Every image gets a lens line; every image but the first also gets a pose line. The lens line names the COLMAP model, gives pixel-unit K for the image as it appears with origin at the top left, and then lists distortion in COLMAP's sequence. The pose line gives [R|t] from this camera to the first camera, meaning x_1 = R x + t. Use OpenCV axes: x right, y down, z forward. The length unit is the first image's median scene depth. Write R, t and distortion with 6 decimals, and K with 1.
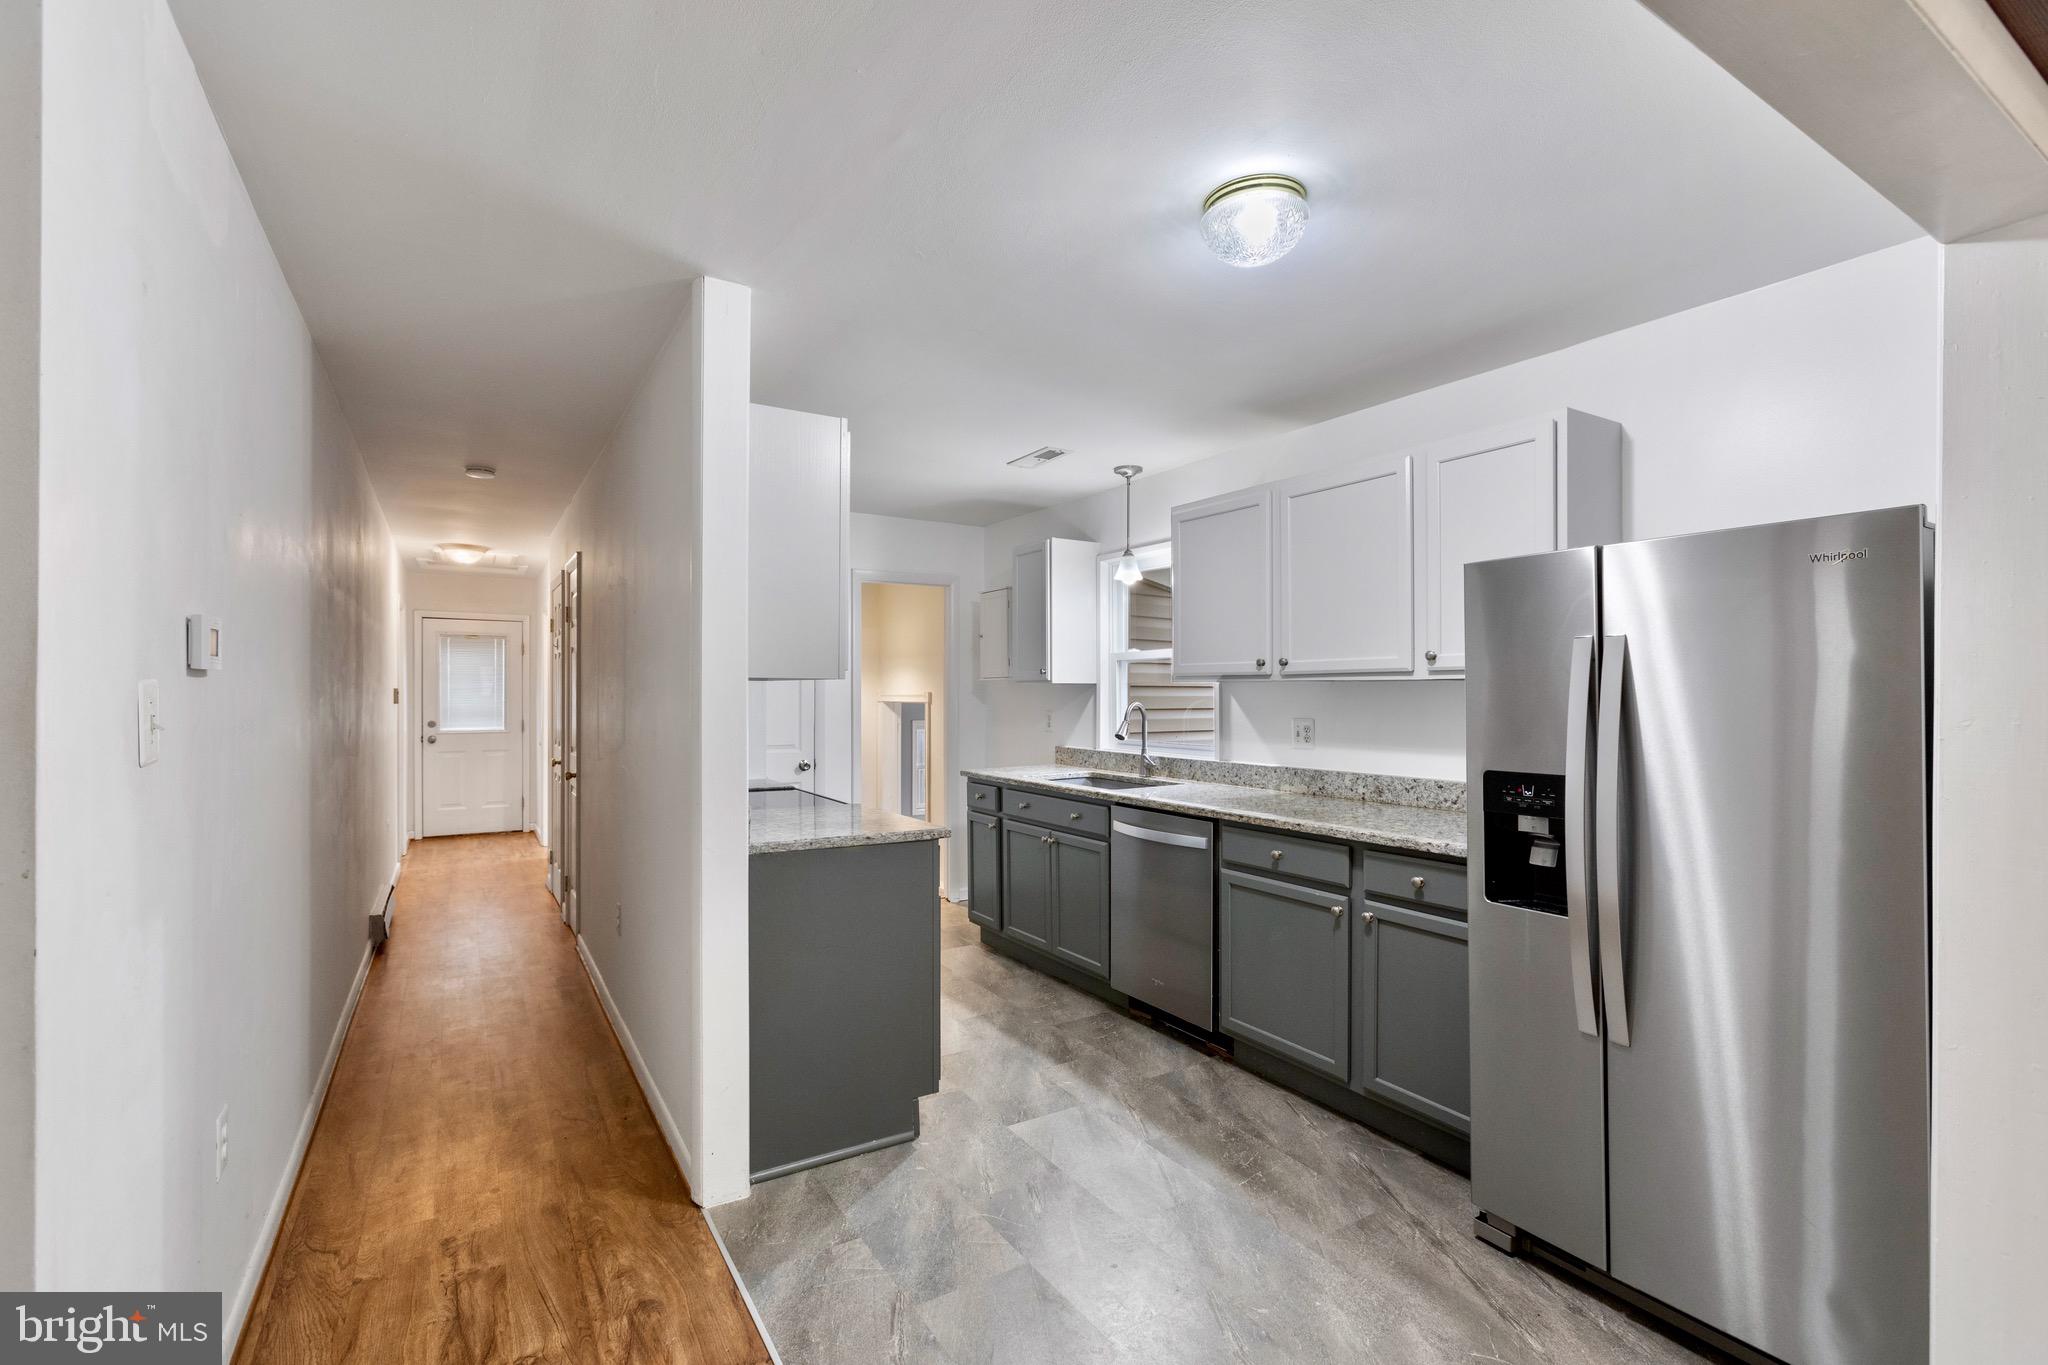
lens RADIAL K [[927.5, 0, 1021.2], [0, 927.5, 696.2], [0, 0, 1]] dist [-0.025685, 0.024359]
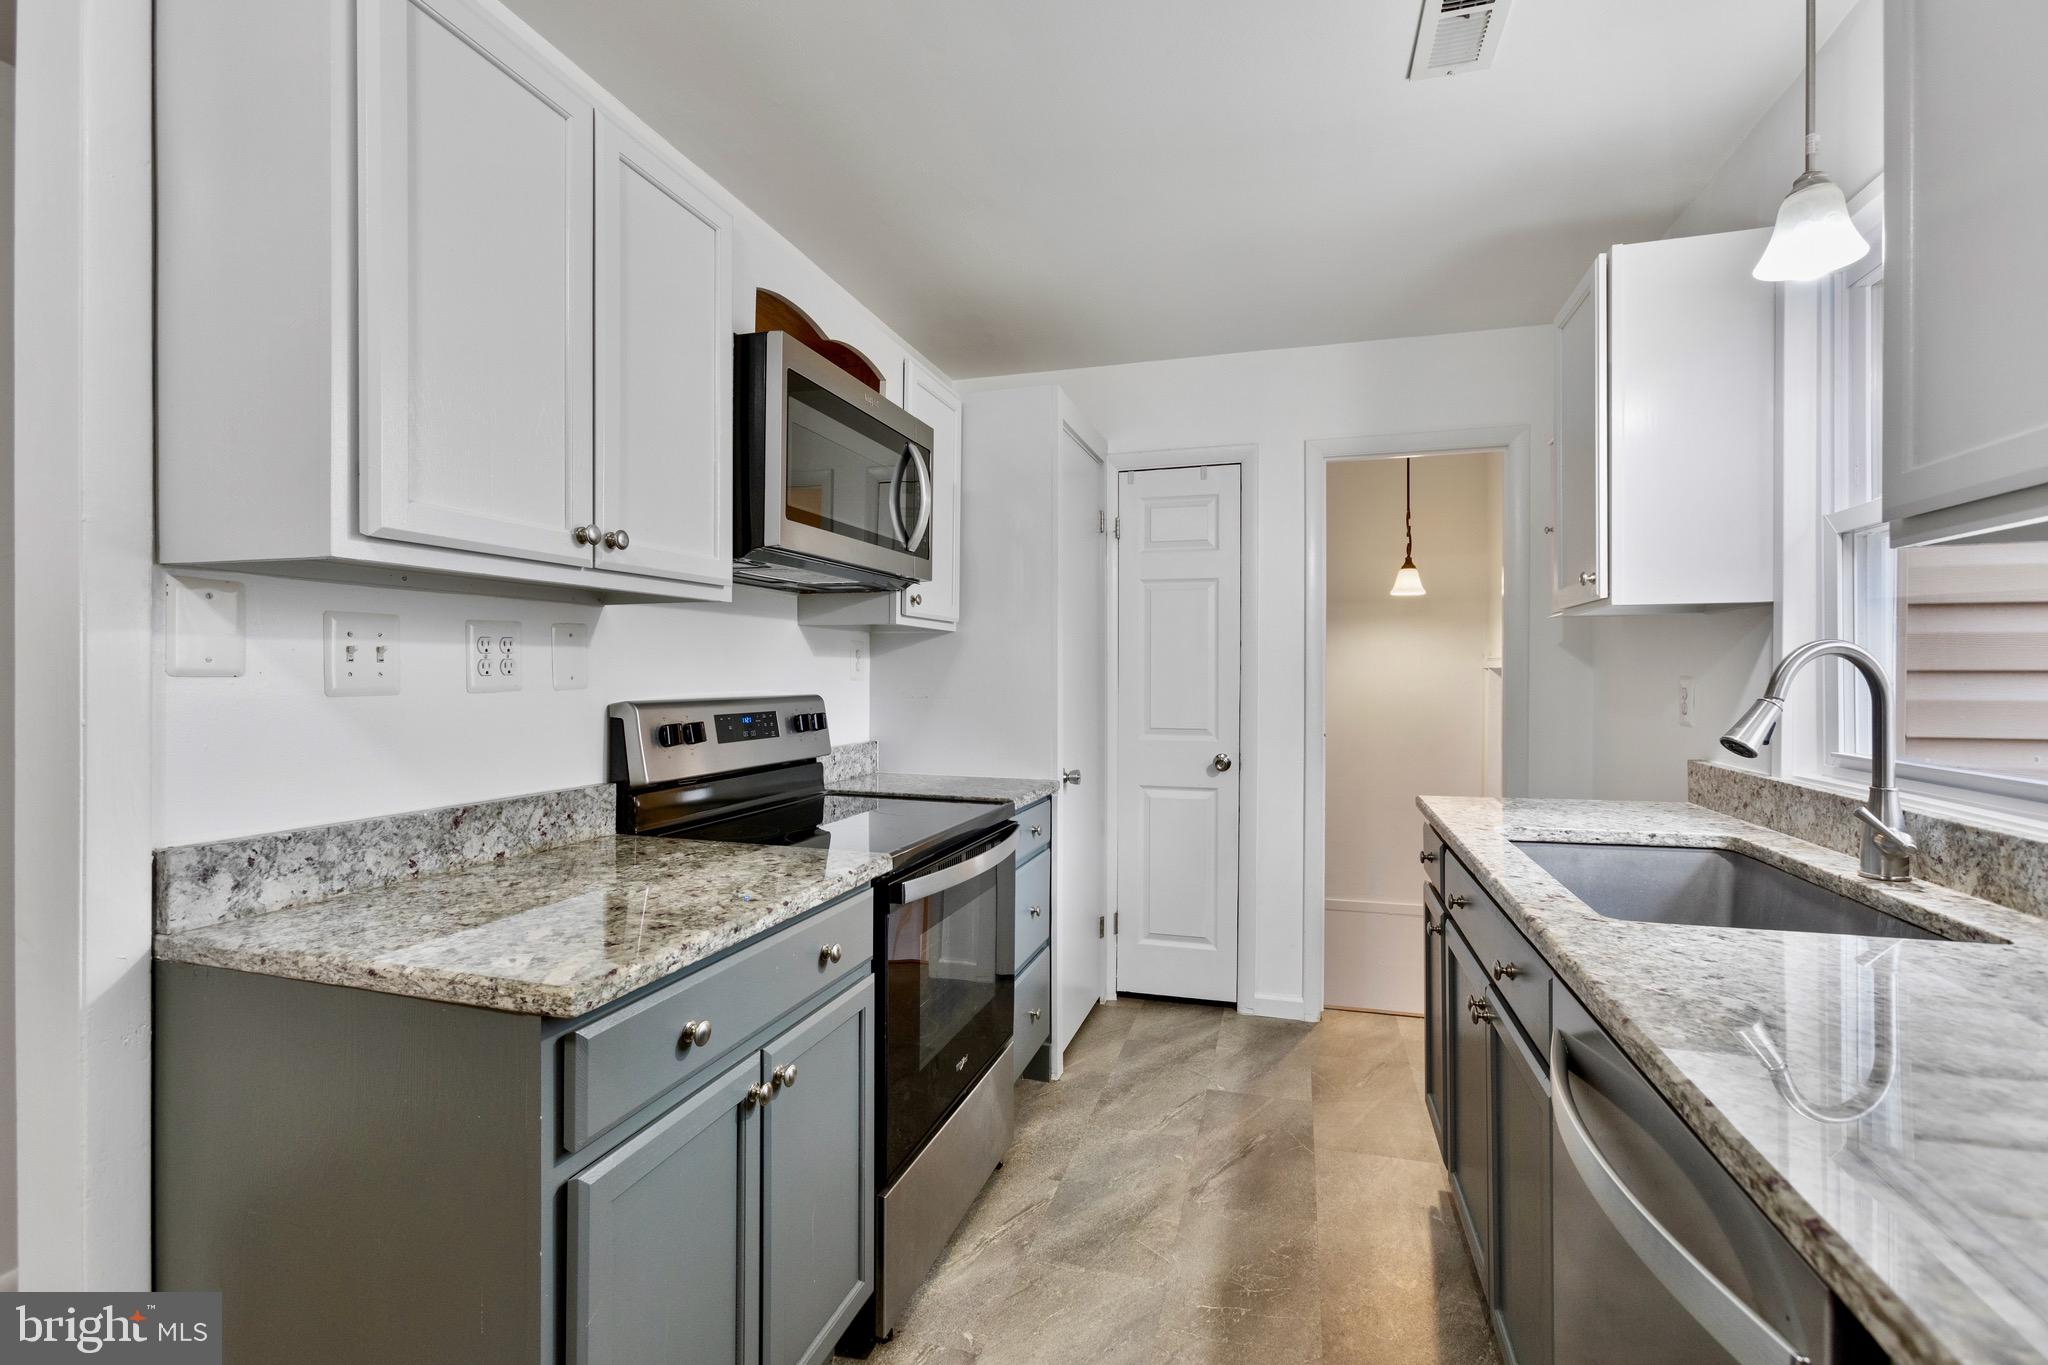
lens RADIAL K [[918.3, 0, 1013.8], [0, 918.3, 686.4], [0, 0, 1]] dist [-0.016823, 0.017731]
pose [[0.660183, 0.010670, -0.751029, 0.224084], [-0.002527, 0.999925, 0.011984, 0.024140], [0.751101, -0.006014, 0.660160, 0.742976]]
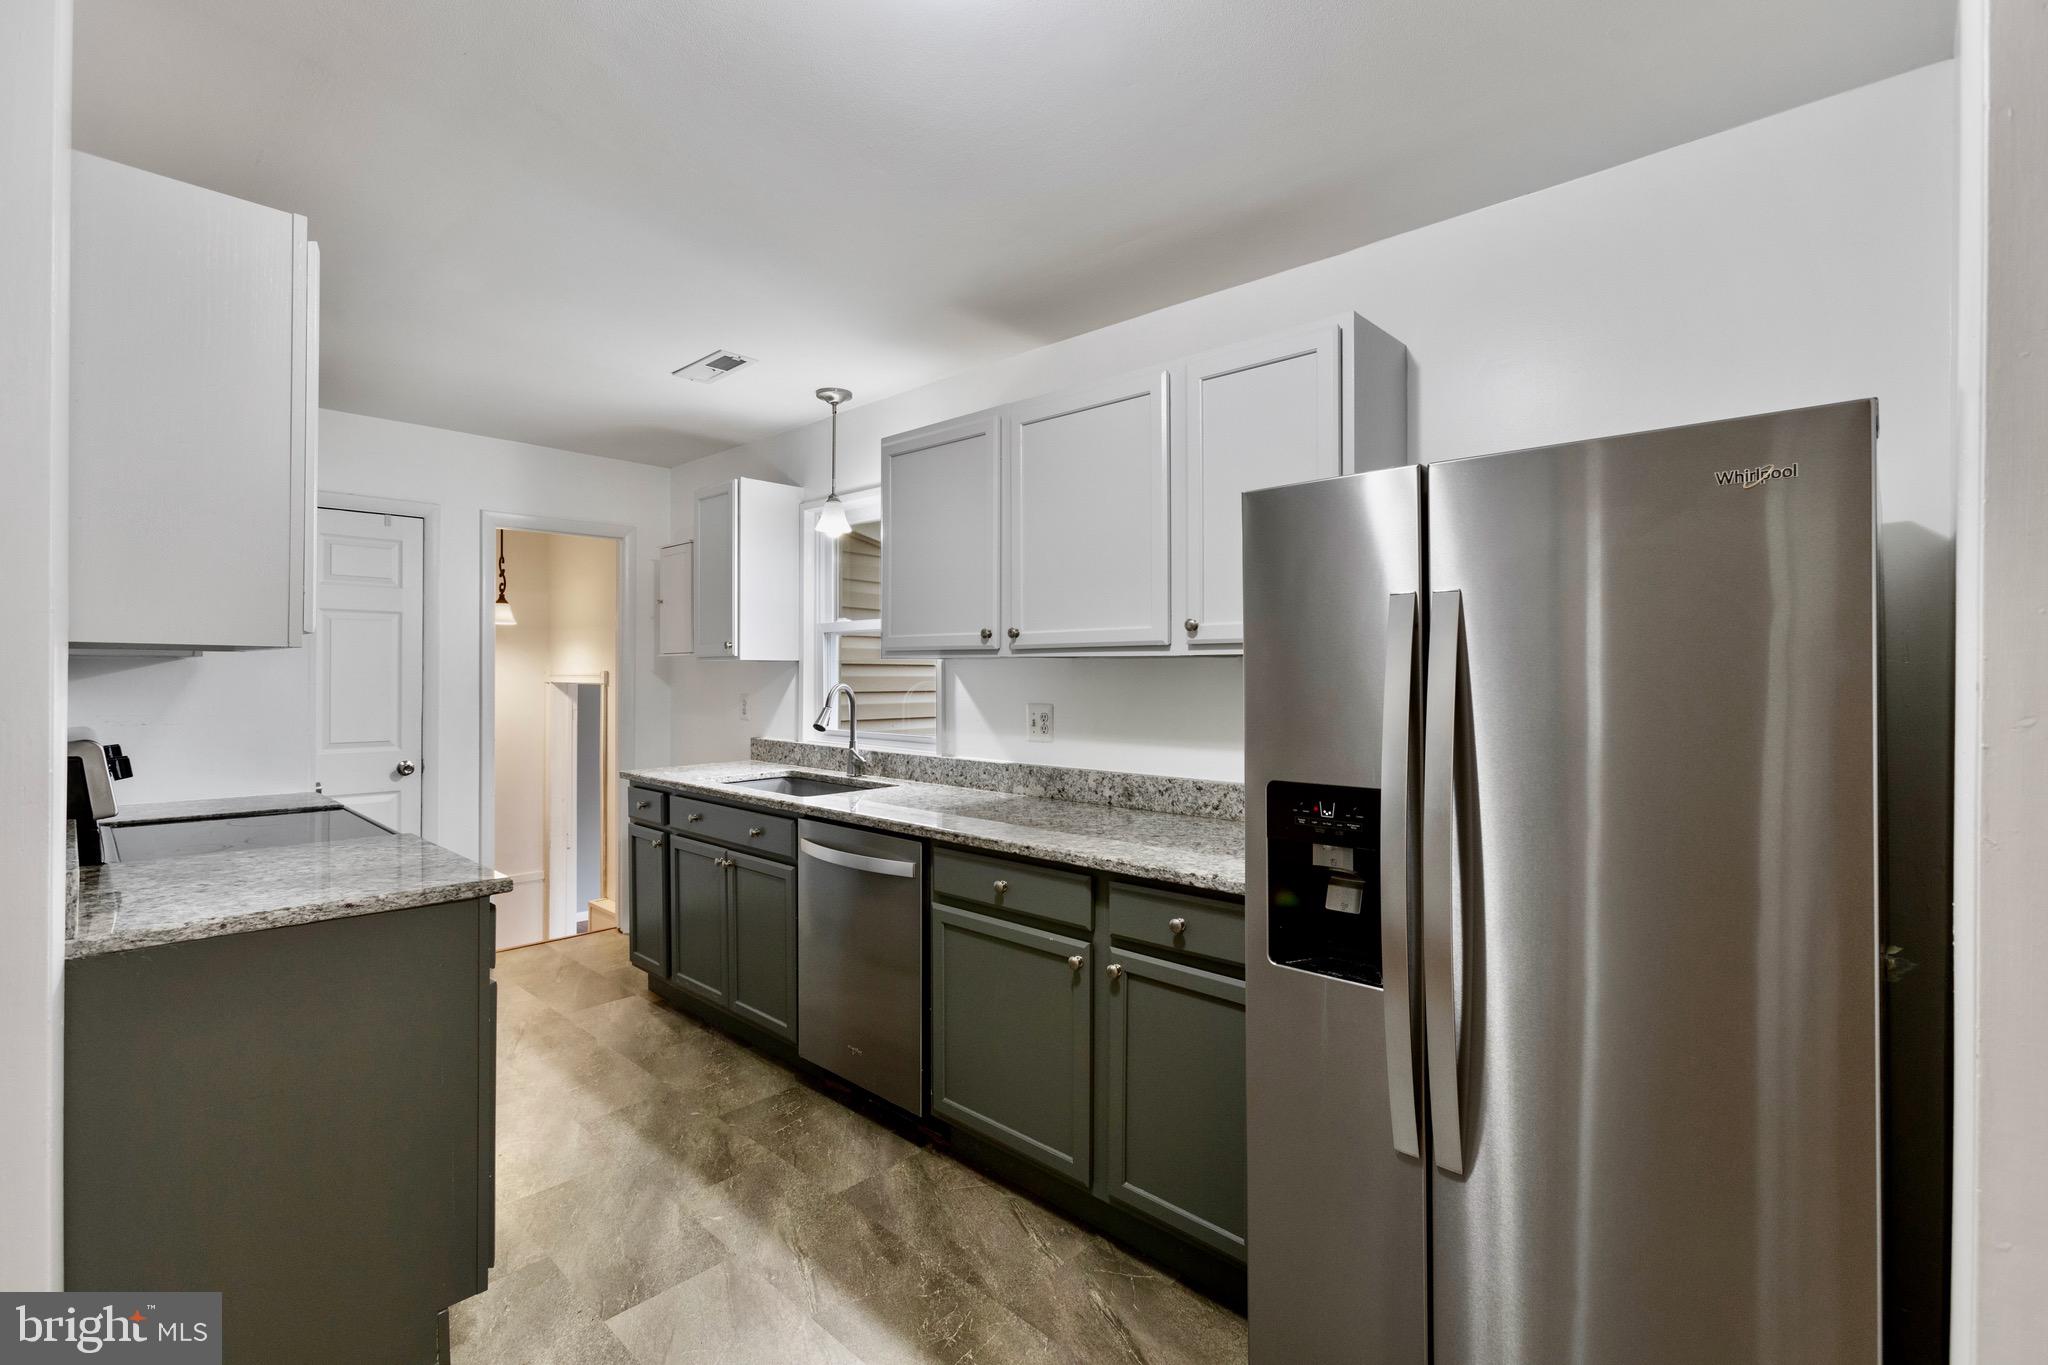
lens RADIAL K [[933.8, 0, 1024.0], [0, 933.8, 682.5], [0, 0, 1]] dist [-0.014300, 0.000245]
pose [[0.966146, -0.000159, 0.257995, 0.086364], [-0.001515, 0.999979, 0.006292, -0.000009], [-0.257990, -0.006469, 0.966126, 0.229148]]
